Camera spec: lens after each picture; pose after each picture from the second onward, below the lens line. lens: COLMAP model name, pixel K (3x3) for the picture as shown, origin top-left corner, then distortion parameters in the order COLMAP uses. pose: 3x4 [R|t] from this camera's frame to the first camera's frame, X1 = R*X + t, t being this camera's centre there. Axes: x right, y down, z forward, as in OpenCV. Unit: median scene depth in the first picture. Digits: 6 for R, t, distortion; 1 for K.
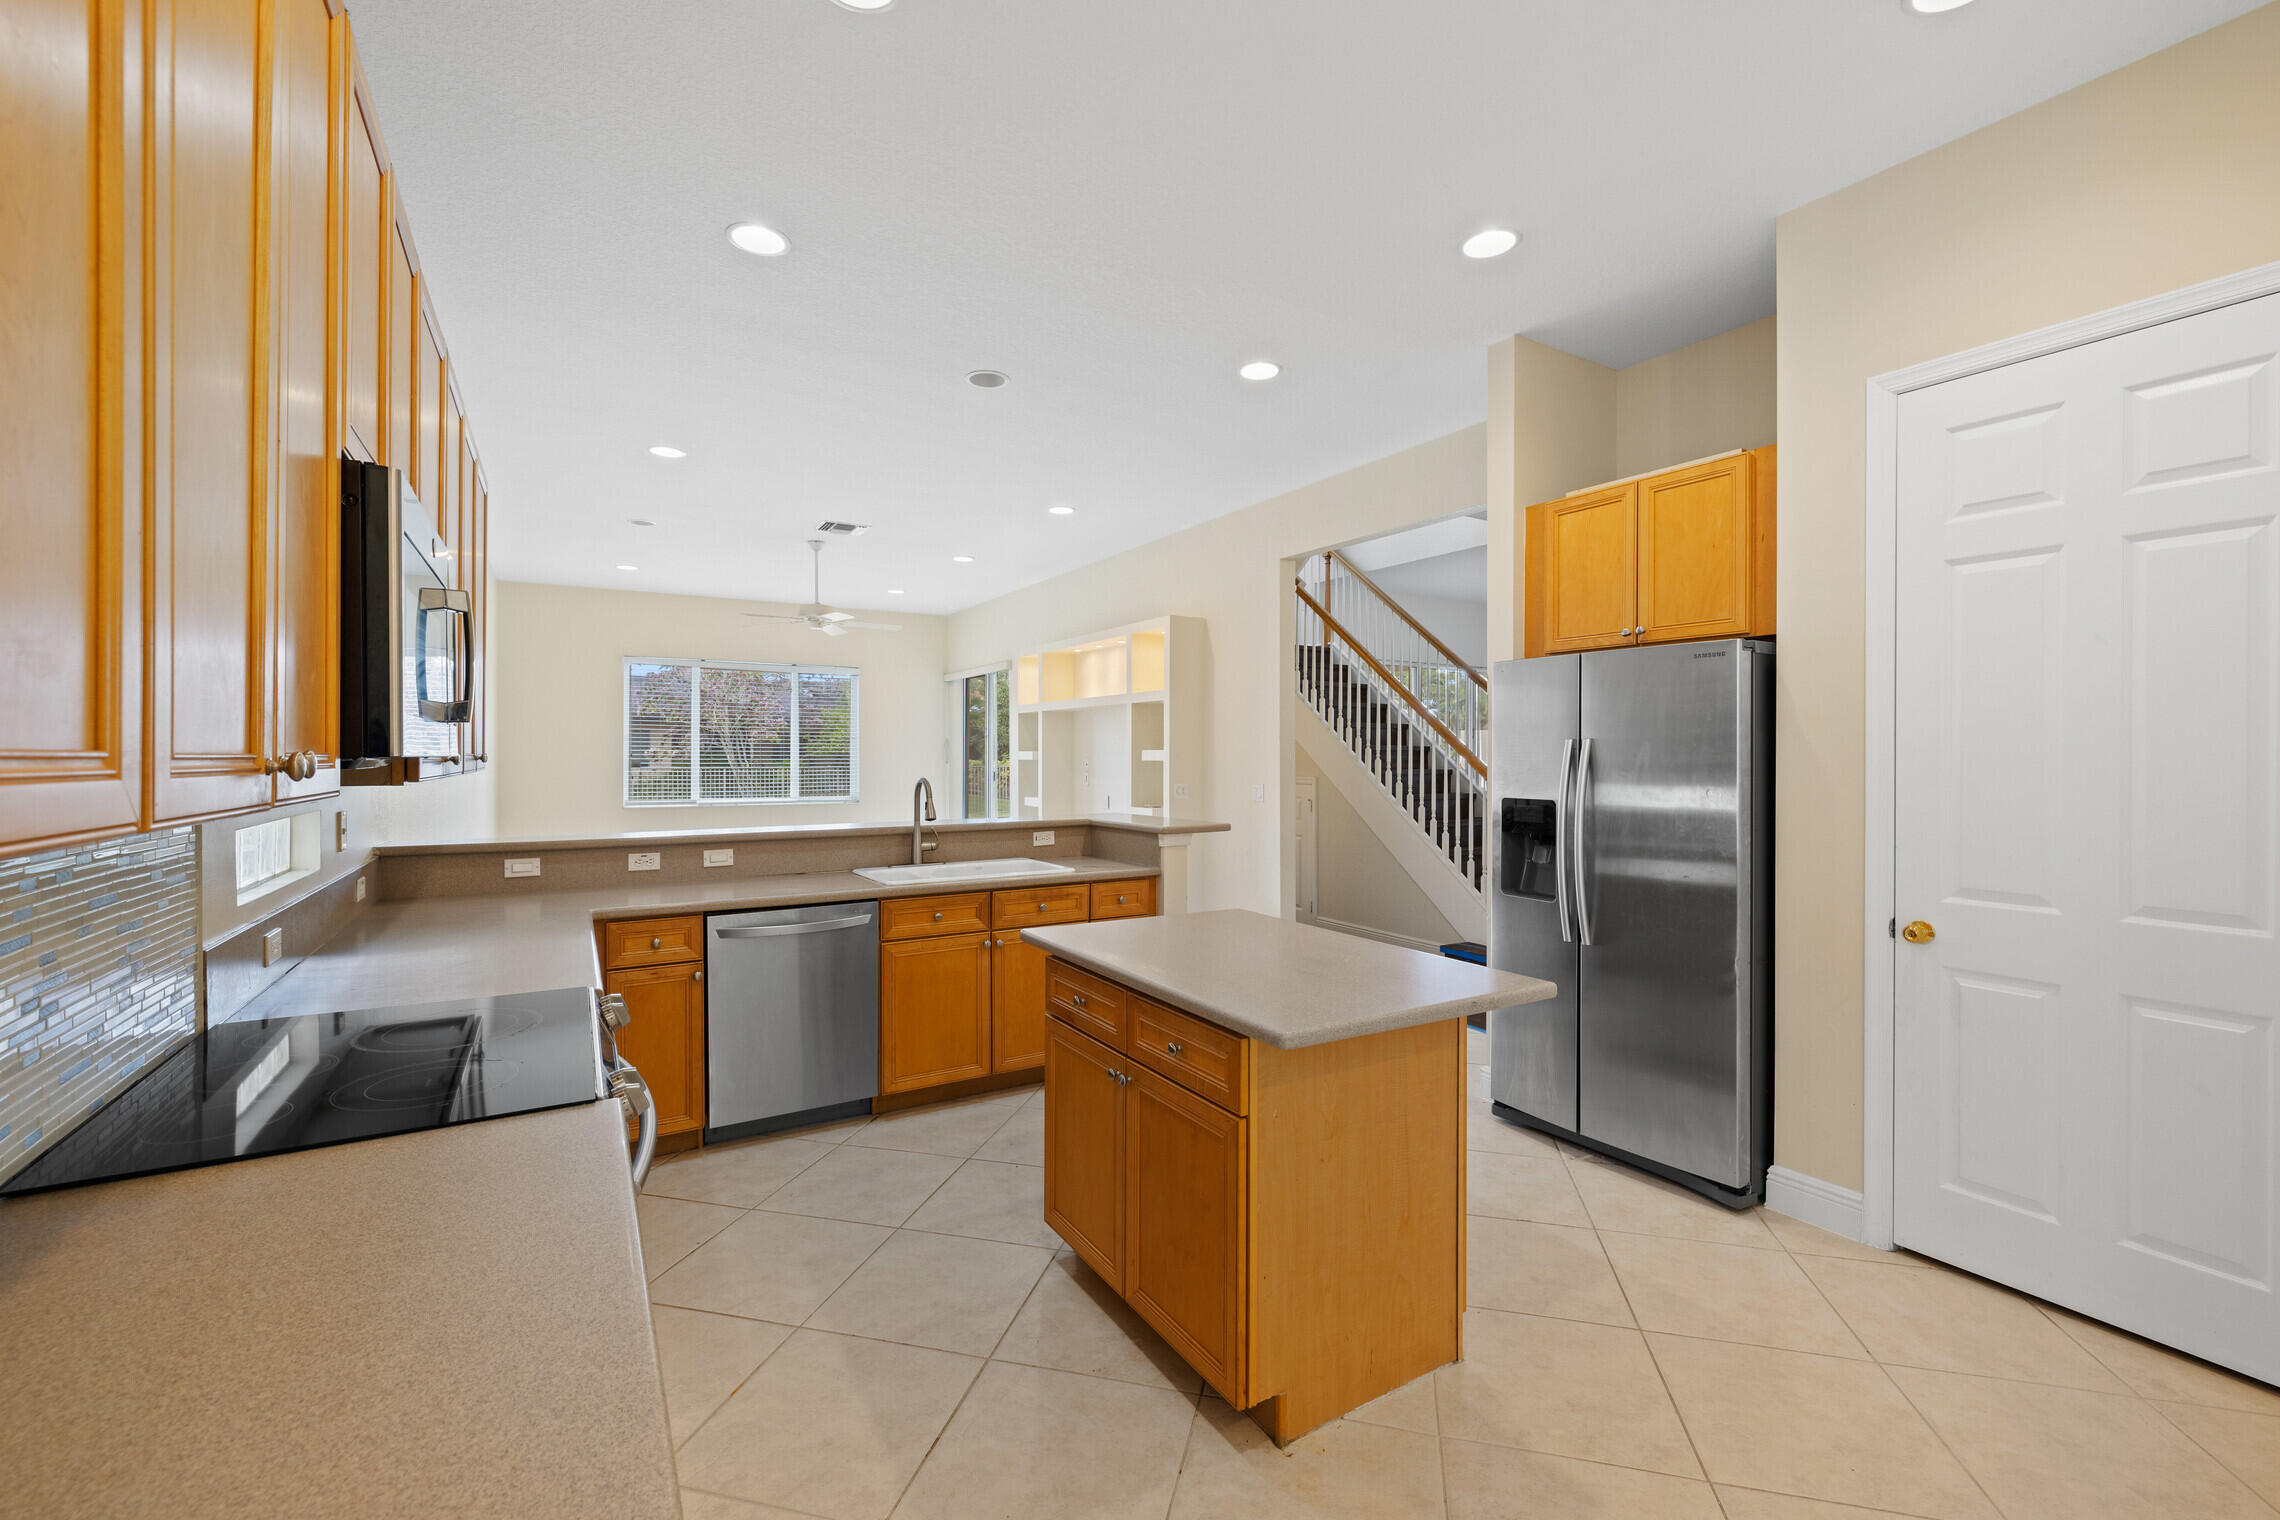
lens RADIAL K [[945.2, 0, 1135.4], [0, 945.2, 753.7], [0, 0, 1]] dist [0.001425, 0.000297]
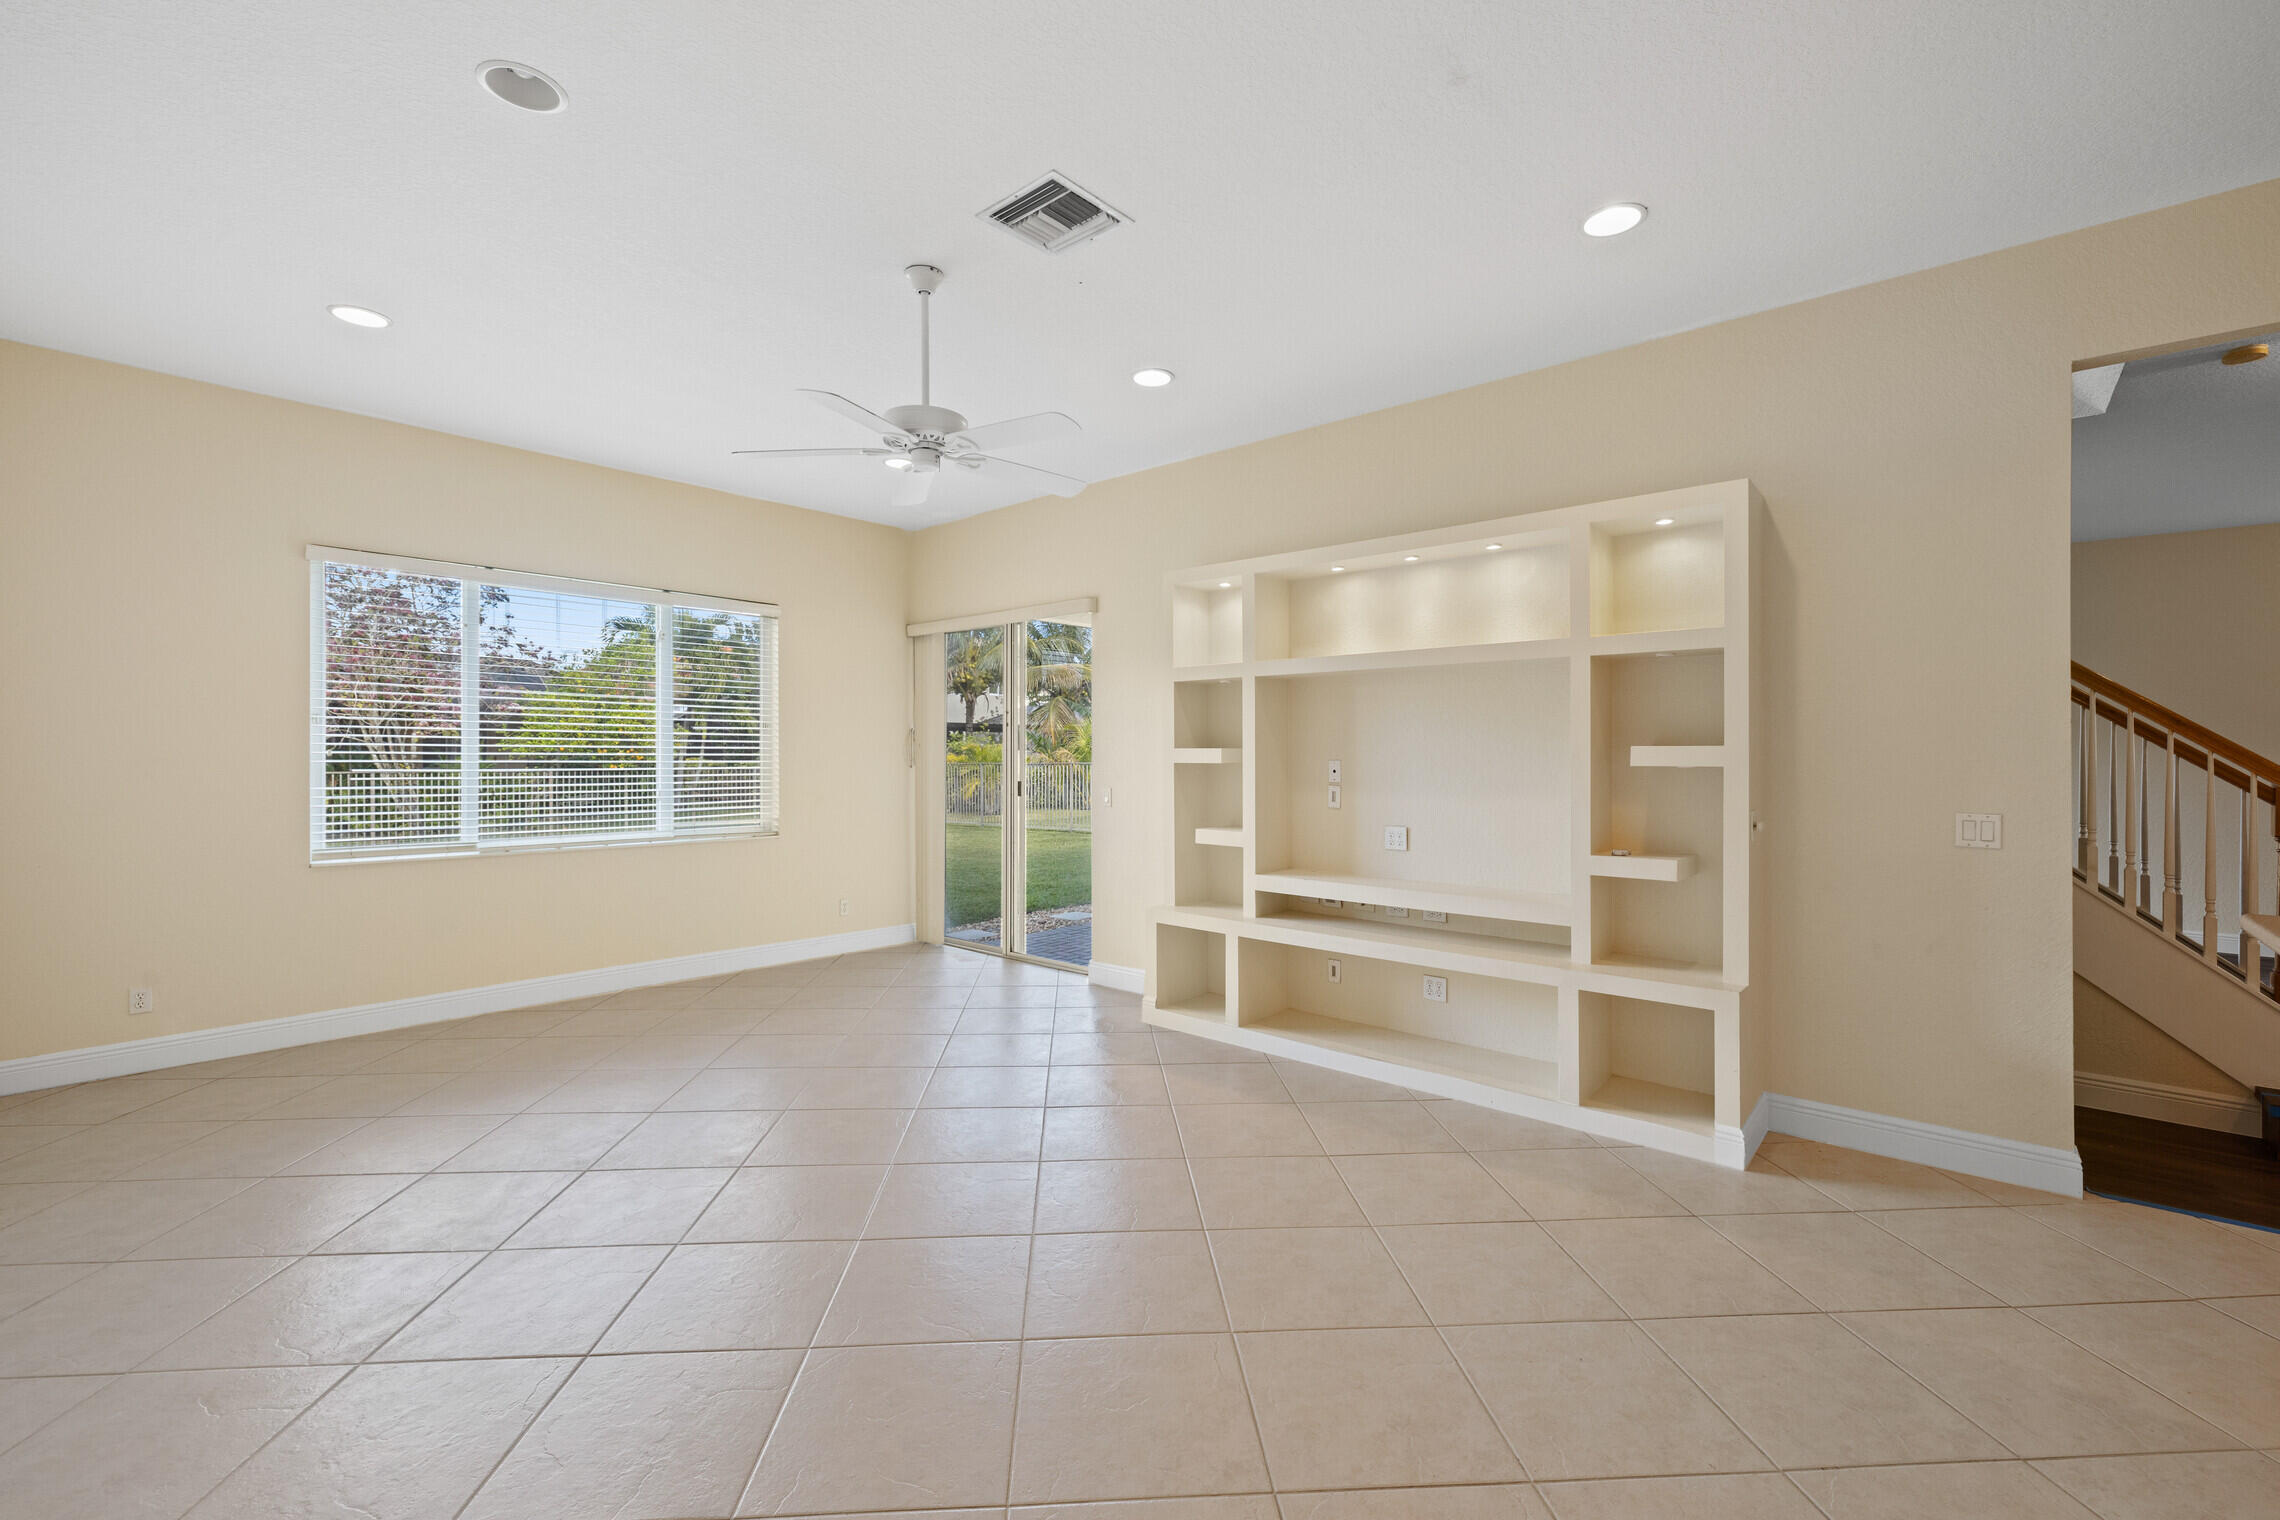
lens RADIAL K [[978.9, 0, 1140.0], [0, 978.9, 760.0], [0, 0, 1]] dist [-0.000314, -0.000133]
pose [[0.954371, 0.000823, 0.298622, -0.332527], [-0.002259, 0.999987, 0.004464, 0.001539], [-0.298614, -0.004934, 0.954361, 0.459410]]
